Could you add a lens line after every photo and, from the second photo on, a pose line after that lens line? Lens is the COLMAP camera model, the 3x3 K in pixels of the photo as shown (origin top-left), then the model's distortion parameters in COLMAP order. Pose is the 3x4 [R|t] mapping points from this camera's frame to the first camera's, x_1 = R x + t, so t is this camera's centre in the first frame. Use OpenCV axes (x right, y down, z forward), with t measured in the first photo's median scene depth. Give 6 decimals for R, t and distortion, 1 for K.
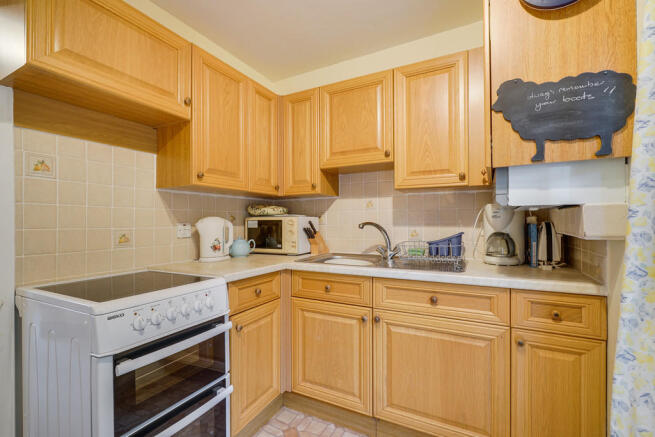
lens RADIAL K [[294.6, 0, 324.9], [0, 294.6, 219.8], [0, 0, 1]] dist [-0.000640, -0.000033]
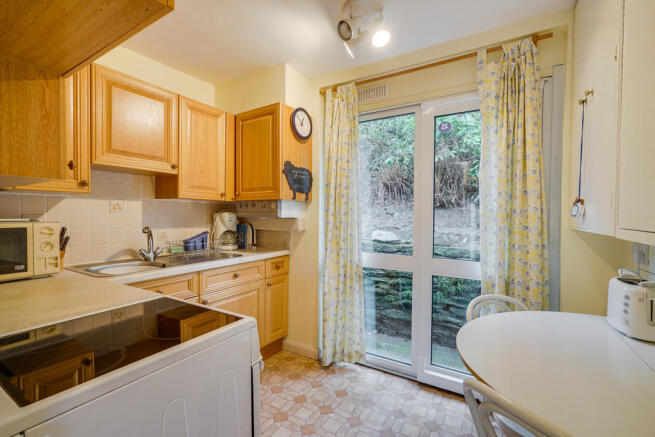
lens RADIAL K [[294.6, 0, 324.9], [0, 294.6, 219.8], [0, 0, 1]] dist [-0.000640, -0.000033]
pose [[0.051774, -0.010792, 0.998600, -1.191102], [-0.010505, 0.999880, 0.011351, -0.047309], [-0.998604, -0.011078, 0.051655, 0.464734]]
